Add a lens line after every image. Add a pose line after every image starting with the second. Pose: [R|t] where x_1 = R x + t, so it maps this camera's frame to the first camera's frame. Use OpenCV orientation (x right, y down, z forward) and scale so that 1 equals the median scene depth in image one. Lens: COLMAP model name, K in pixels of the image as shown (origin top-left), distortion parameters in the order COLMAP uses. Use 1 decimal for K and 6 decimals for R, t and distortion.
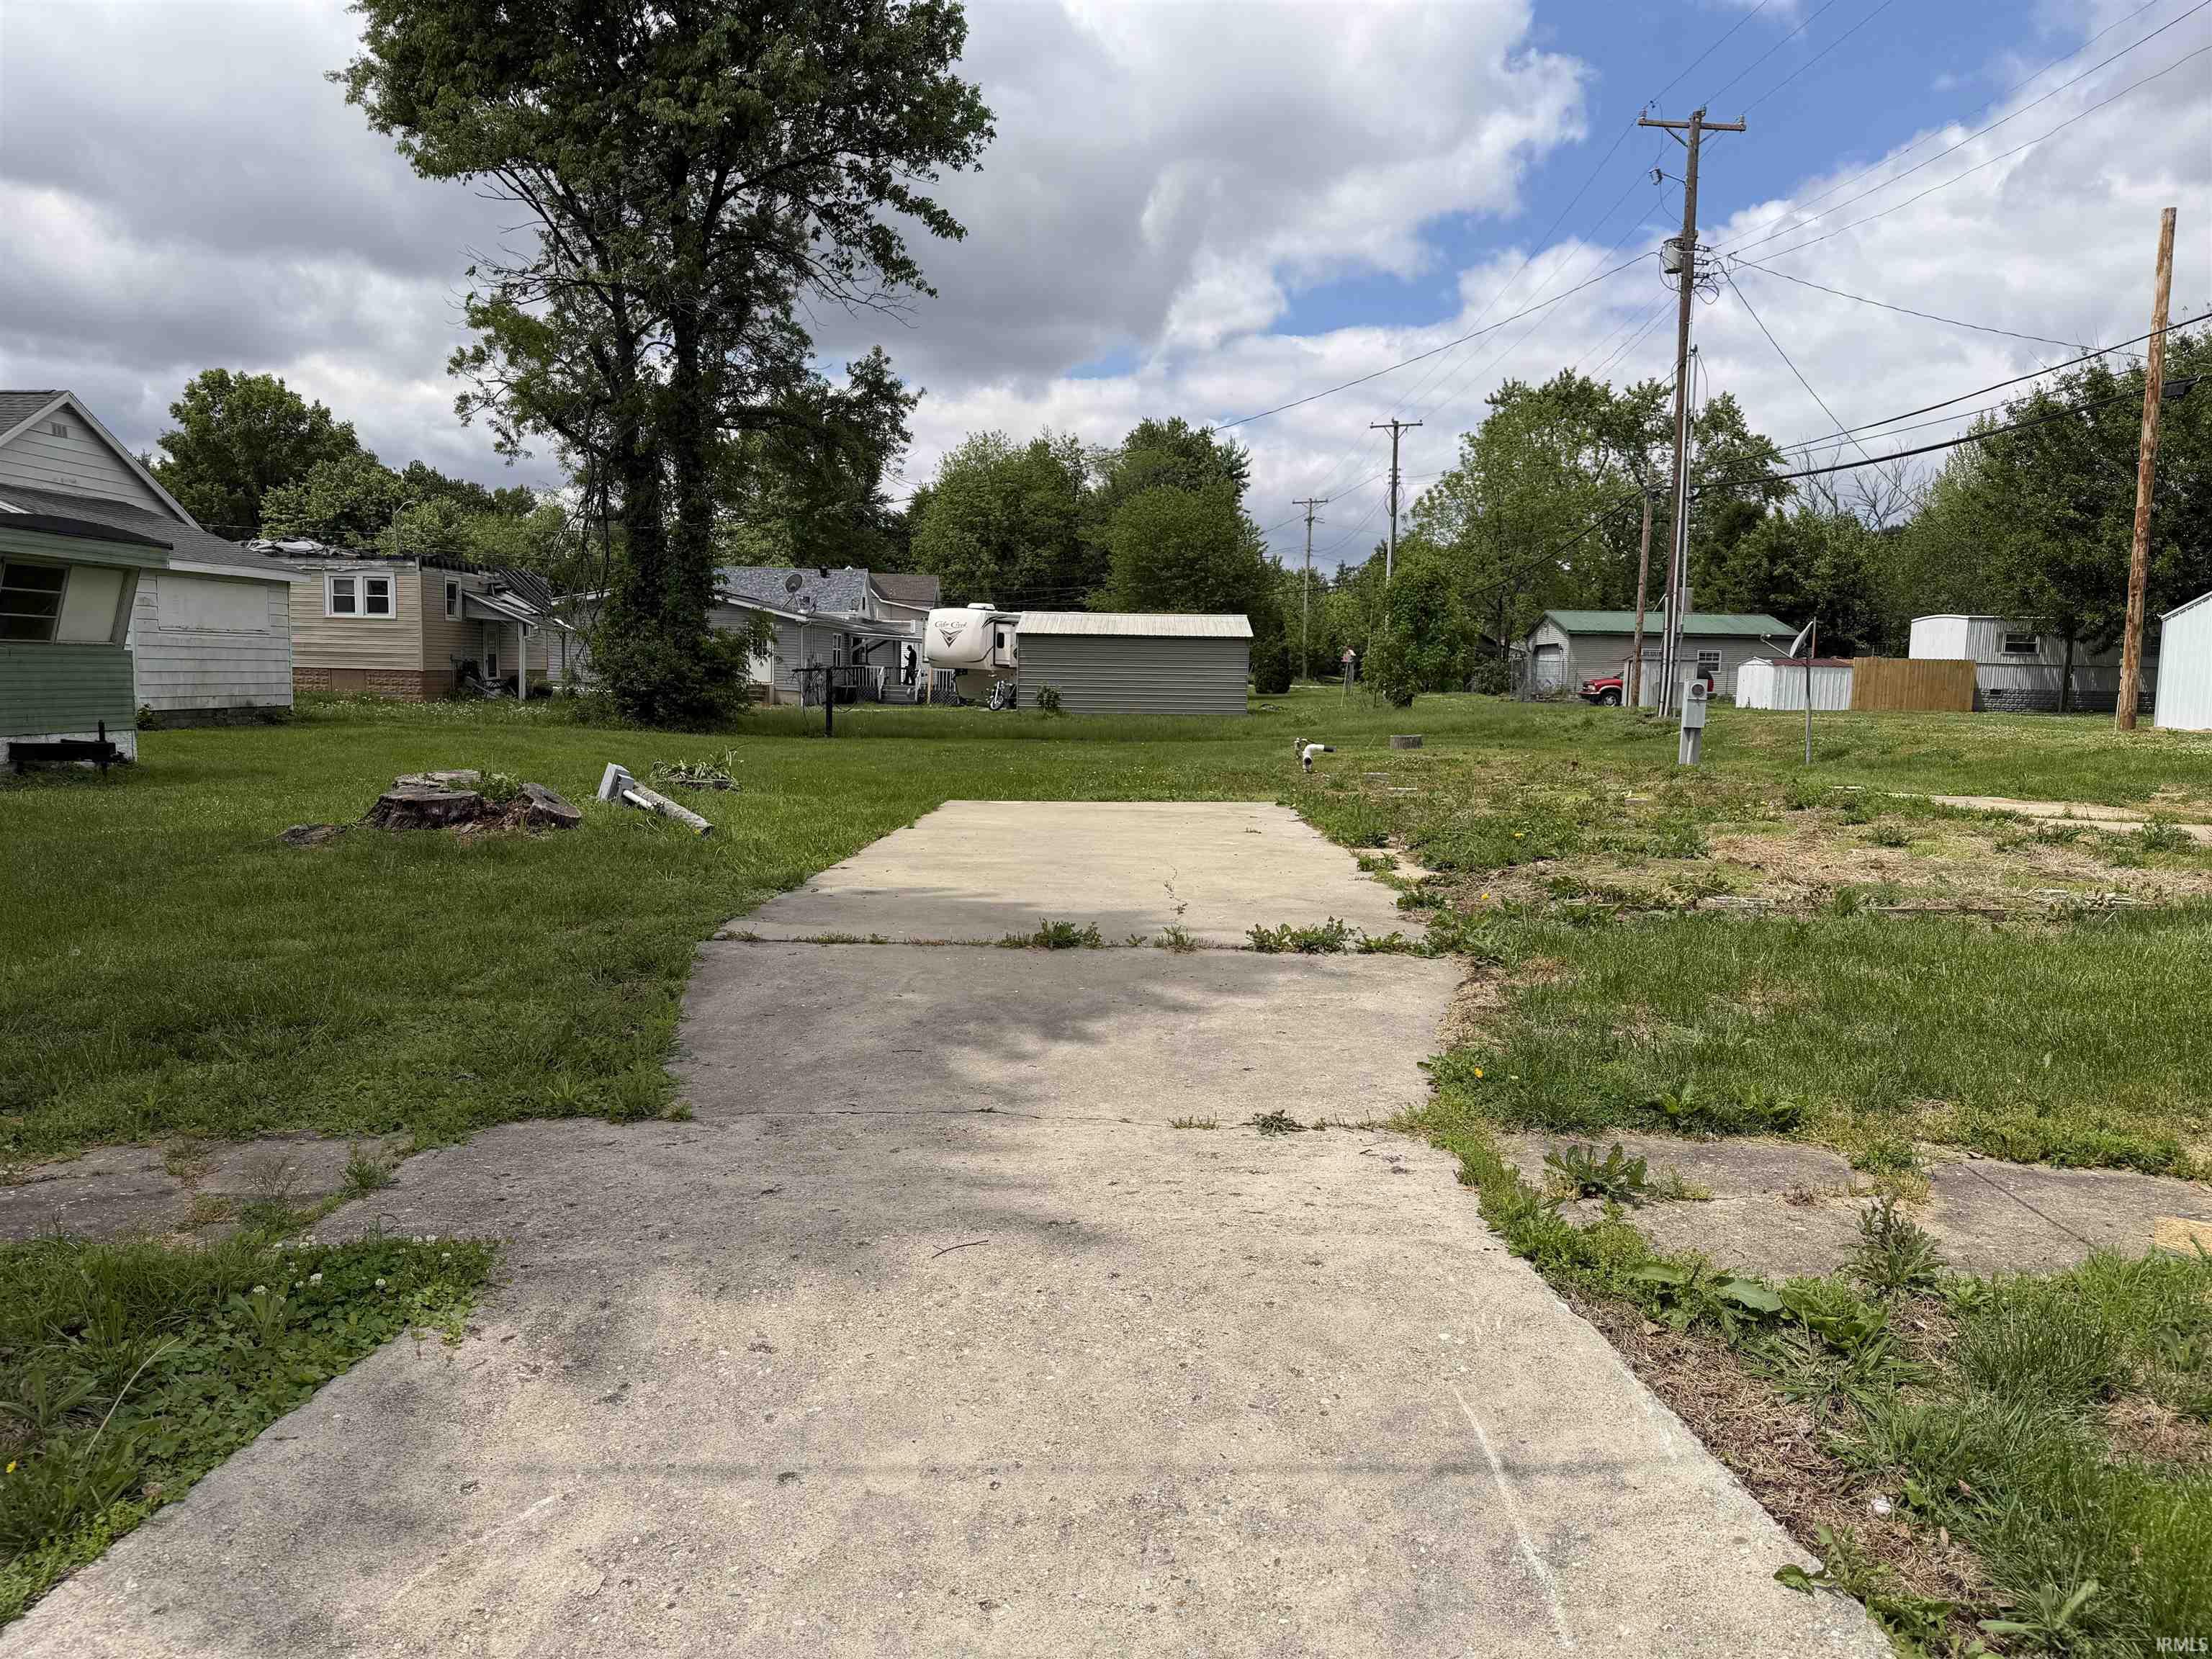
lens RADIAL K [[1533.2, 0, 1129.3], [0, 1533.2, 855.7], [0, 0, 1]] dist [0.061406, -0.103830]
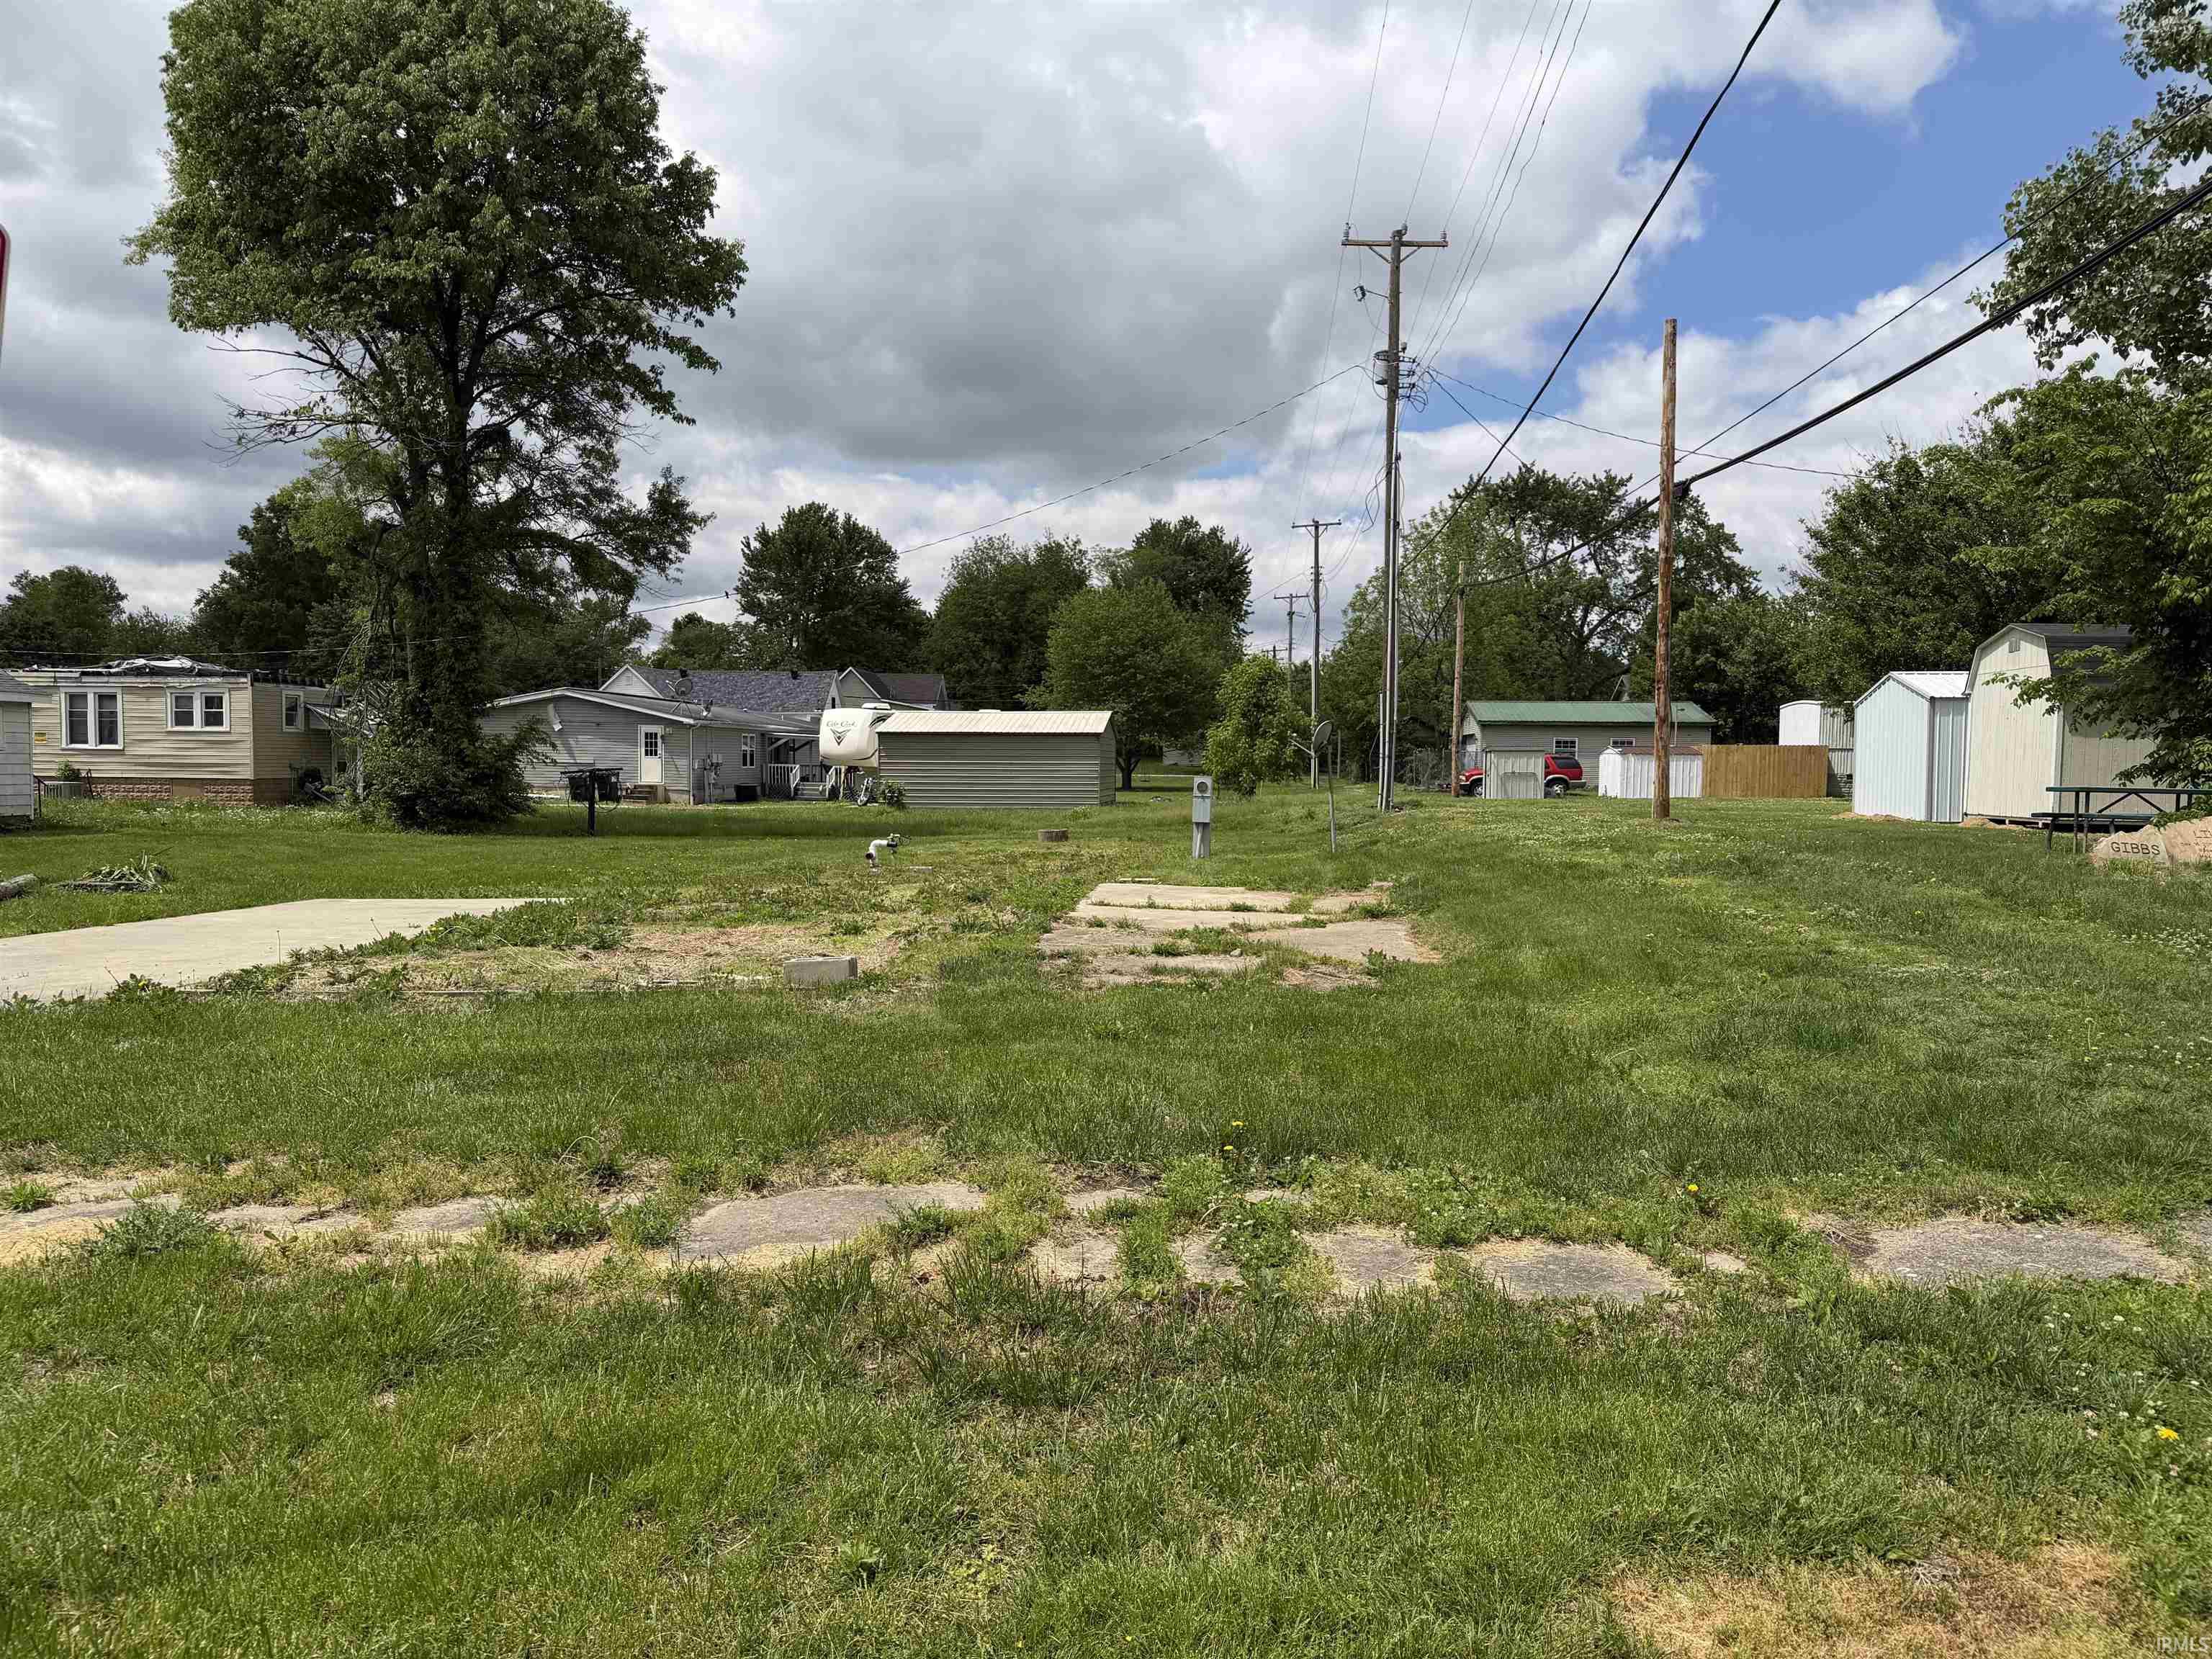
lens RADIAL K [[1533.2, 0, 1129.3], [0, 1533.2, 855.7], [0, 0, 1]] dist [0.061406, -0.103830]
pose [[0.997514, -0.009455, -0.069826, 0.174633], [0.005316, 0.998230, -0.059229, 0.000562], [0.070262, 0.058710, 0.995799, -0.018297]]
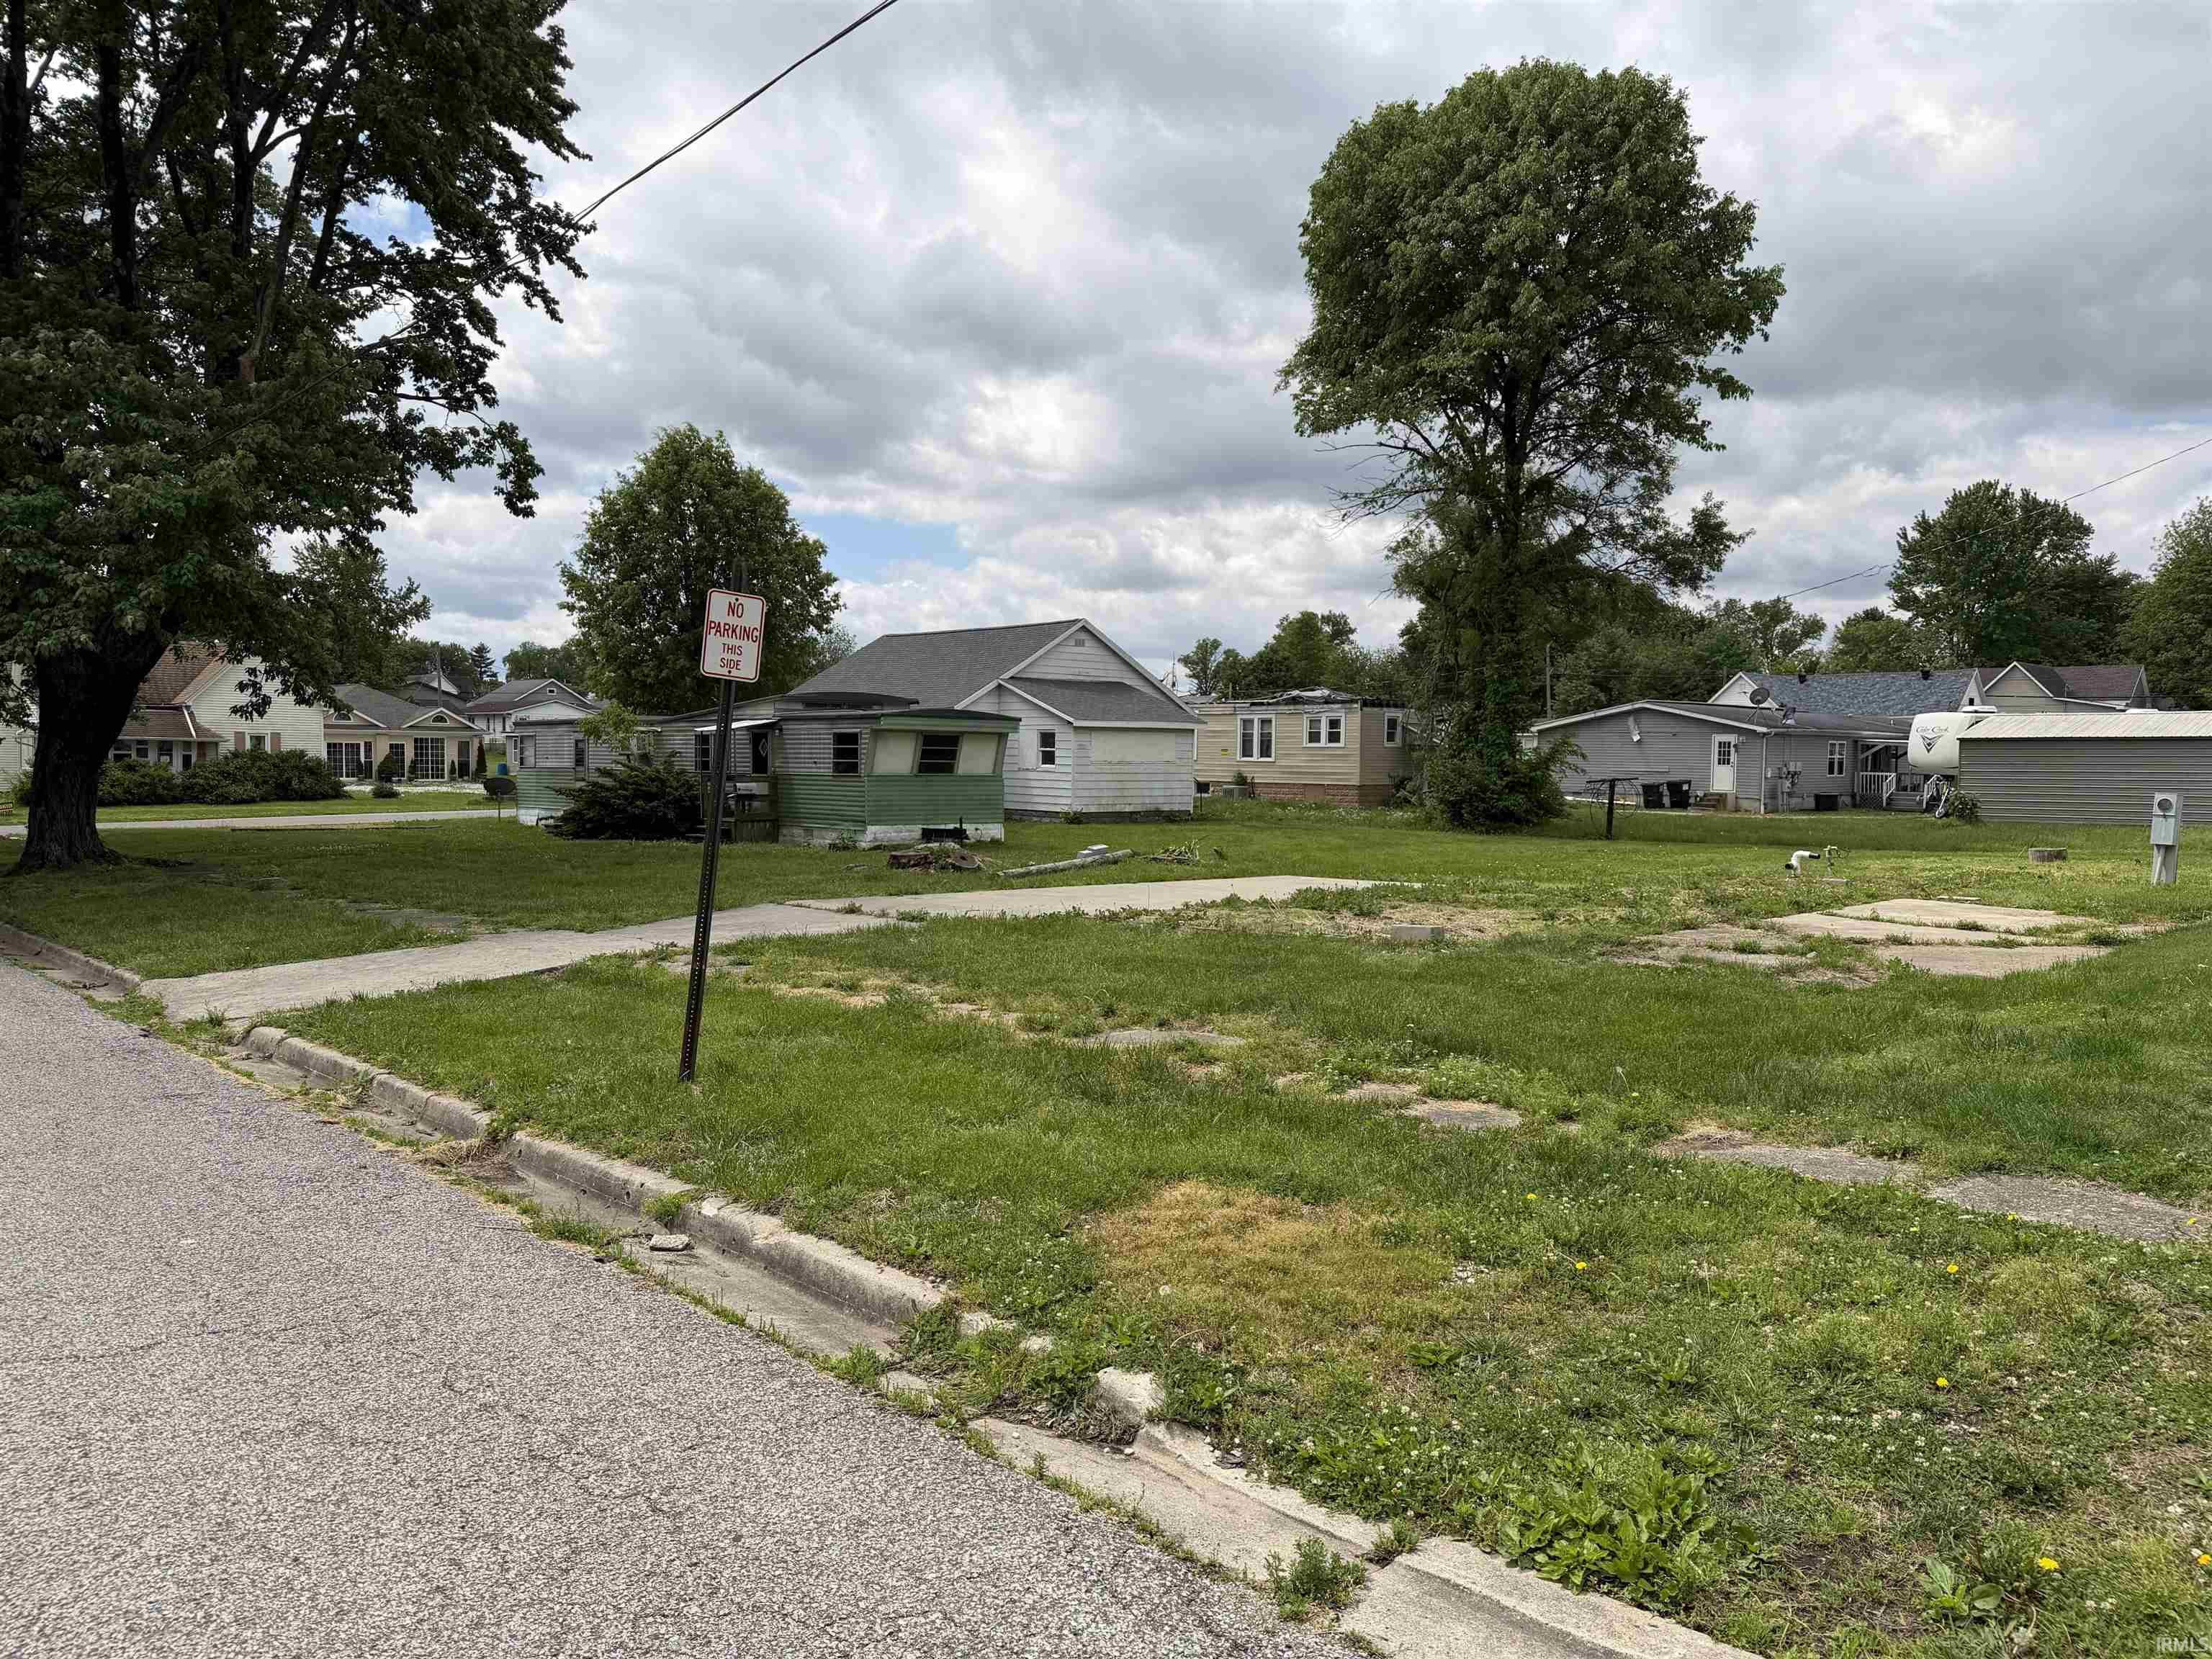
lens RADIAL K [[1530.8, 0, 1106.0], [0, 1530.8, 829.5], [0, 0, 1]] dist [0.096477, -0.113202]
pose [[0.690617, 0.016737, -0.723027, 0.271481], [-0.078210, 0.995598, -0.051657, 0.003163], [0.718979, 0.092223, 0.688886, -0.049733]]
